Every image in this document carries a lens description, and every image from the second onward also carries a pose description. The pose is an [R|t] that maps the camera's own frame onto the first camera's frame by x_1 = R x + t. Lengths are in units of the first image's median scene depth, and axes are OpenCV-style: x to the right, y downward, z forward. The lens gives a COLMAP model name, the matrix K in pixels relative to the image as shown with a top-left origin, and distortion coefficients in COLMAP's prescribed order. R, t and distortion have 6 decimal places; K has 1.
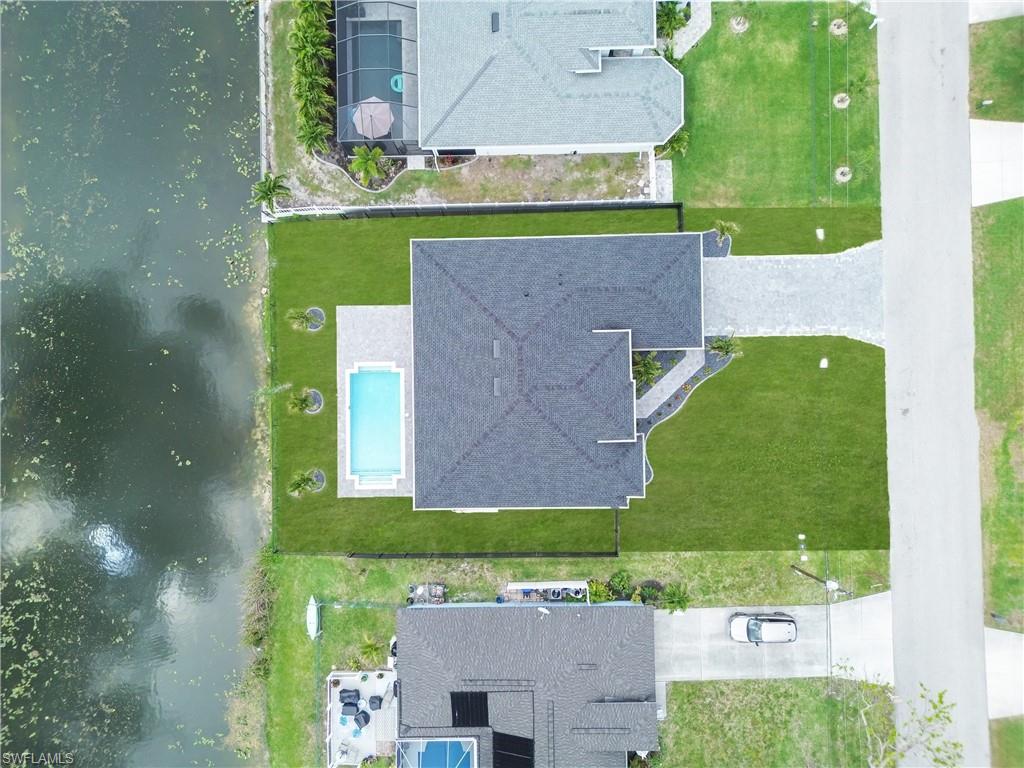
lens RADIAL K [[712.9, 0, 512.0], [0, 712.9, 384.0], [0, 0, 1]] dist [0.071758, -0.077478]
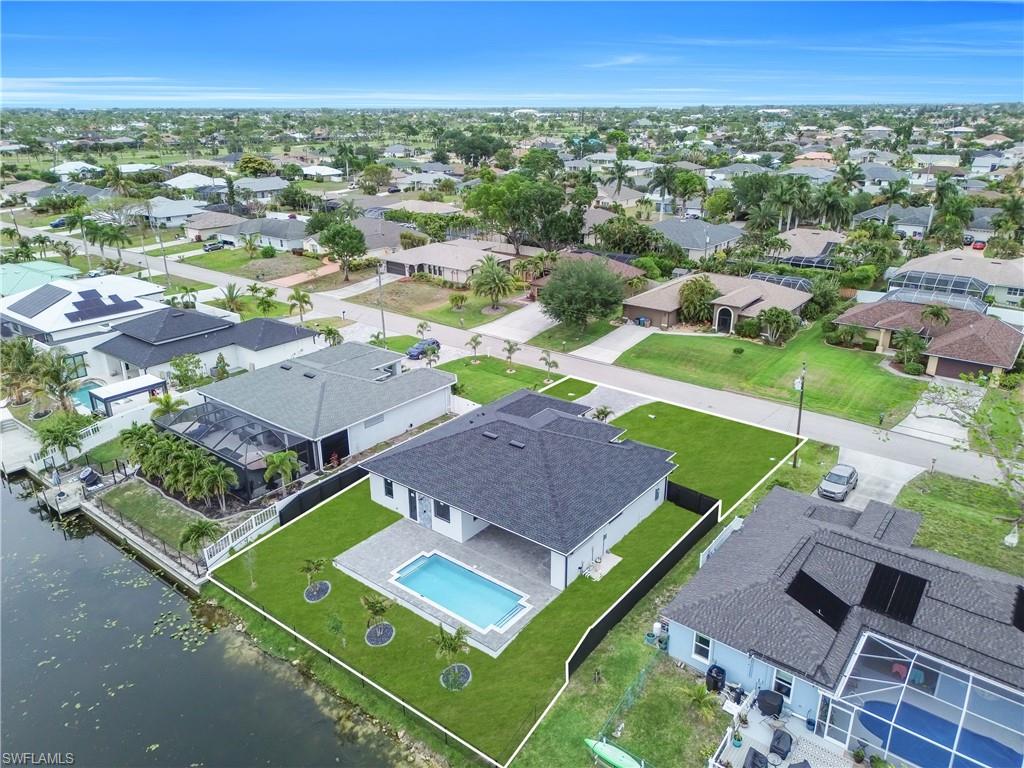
lens RADIAL K [[712.9, 0, 512.0], [0, 712.9, 384.0], [0, 0, 1]] dist [0.071758, -0.077478]
pose [[0.631844, -0.255217, 0.731873, -0.714201], [0.774474, 0.245682, -0.582949, 0.543259], [-0.031029, 0.935150, 0.352892, 0.475487]]
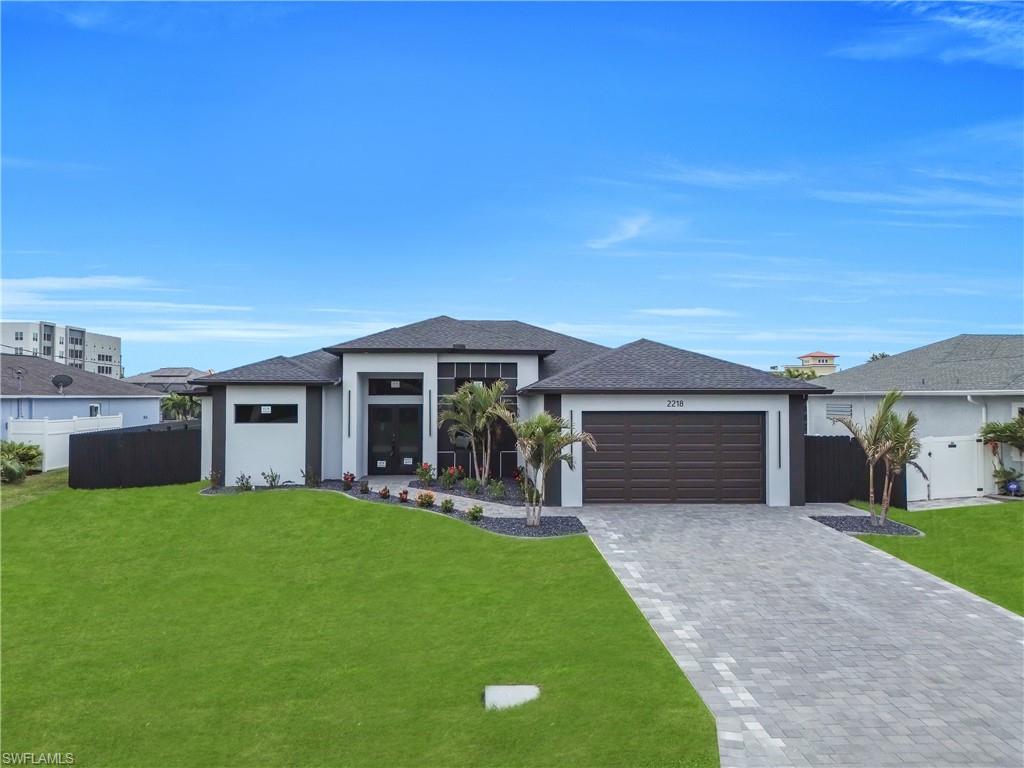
lens RADIAL K [[712.9, 0, 512.0], [0, 712.9, 384.0], [0, 0, 1]] dist [0.071758, -0.077478]
pose [[0.042375, 0.011417, -0.999037, 0.601168], [-0.998829, 0.023856, -0.042093, -0.023541], [0.023352, 0.999650, 0.012414, 0.930594]]
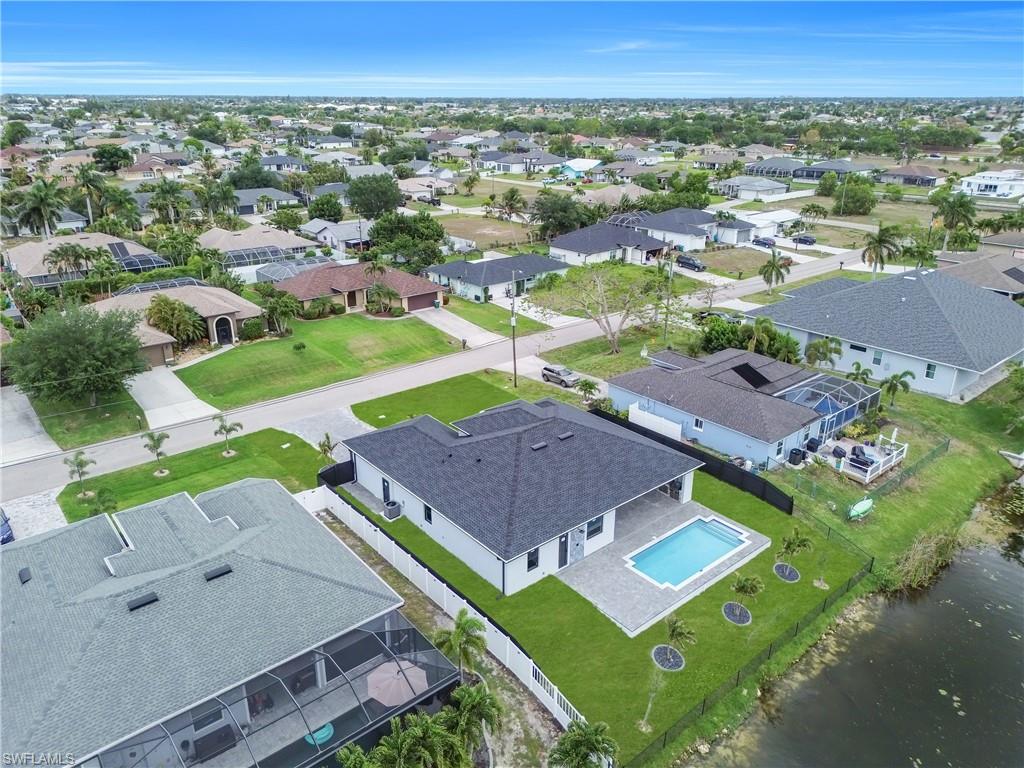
lens RADIAL K [[712.9, 0, 512.0], [0, 712.9, 384.0], [0, 0, 1]] dist [0.071758, -0.077478]
pose [[-0.632154, -0.262634, 0.728975, -0.656300], [0.774823, -0.207630, 0.597109, -0.612494], [-0.005464, 0.942291, 0.334749, 0.507857]]
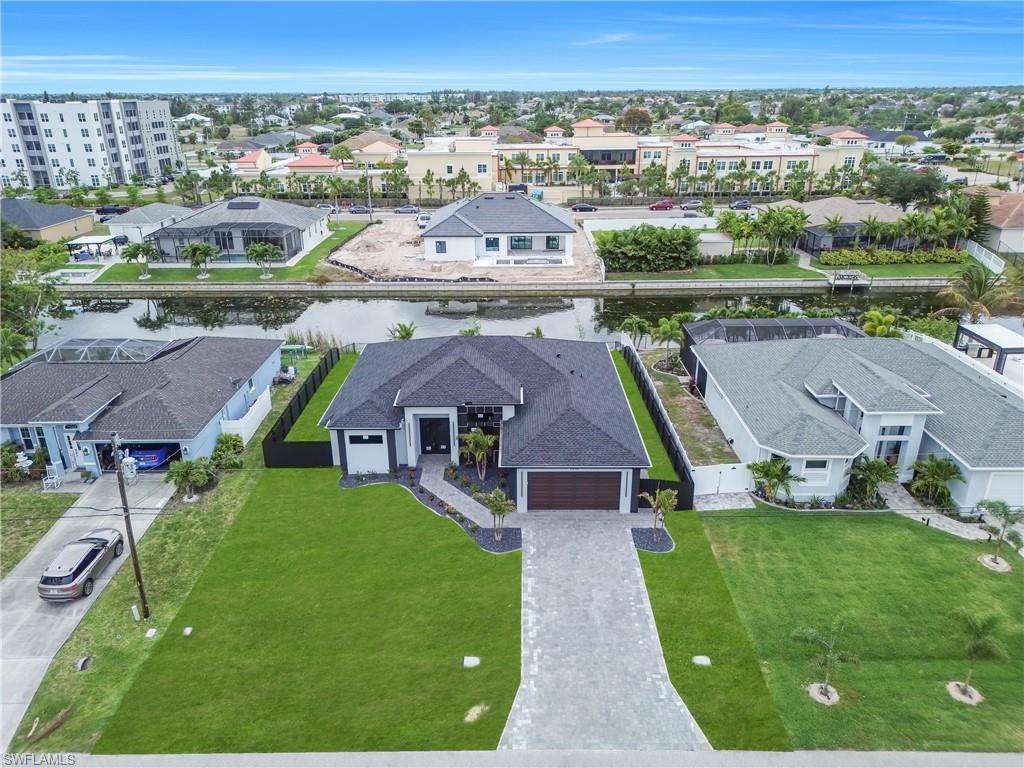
lens RADIAL K [[712.9, 0, 512.0], [0, 712.9, 384.0], [0, 0, 1]] dist [0.071758, -0.077478]
pose [[-0.019561, 0.406356, -0.913506, 0.865887], [-0.999267, 0.022115, 0.031235, -0.083086], [0.032895, 0.913447, 0.405625, 0.573863]]
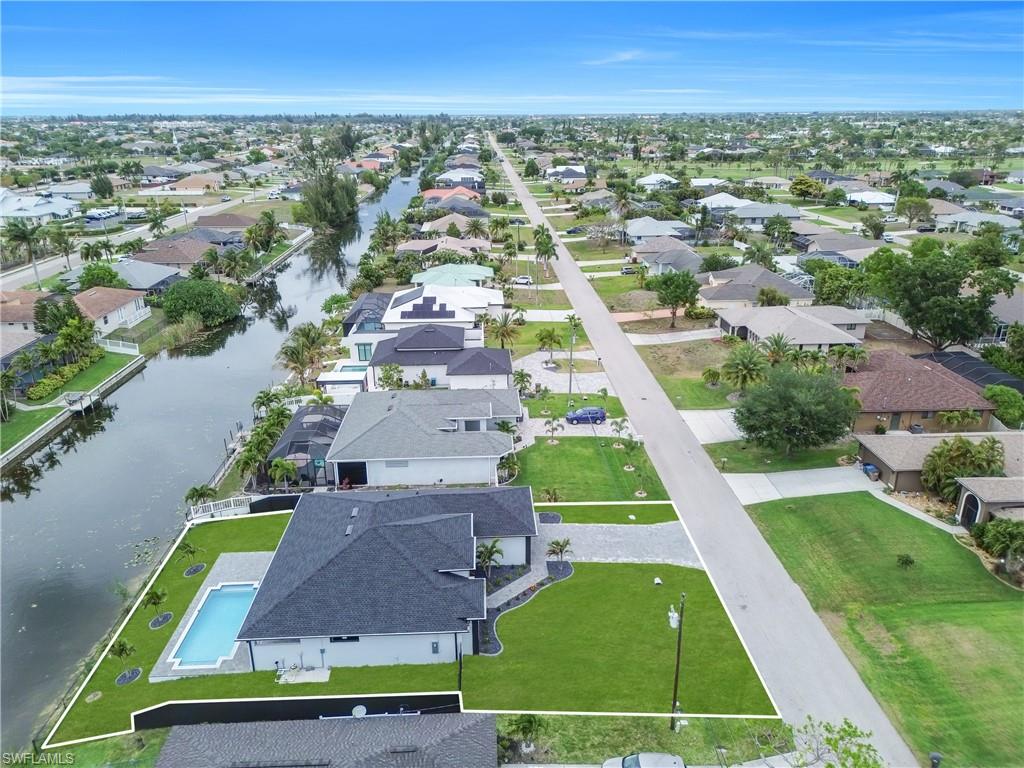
lens RADIAL K [[712.9, 0, 512.0], [0, 712.9, 384.0], [0, 0, 1]] dist [0.071758, -0.077478]
pose [[0.999243, 0.010541, 0.037456, 0.168857], [0.030836, 0.372581, -0.927487, 0.869912], [-0.023732, 0.927940, 0.371973, 0.324311]]
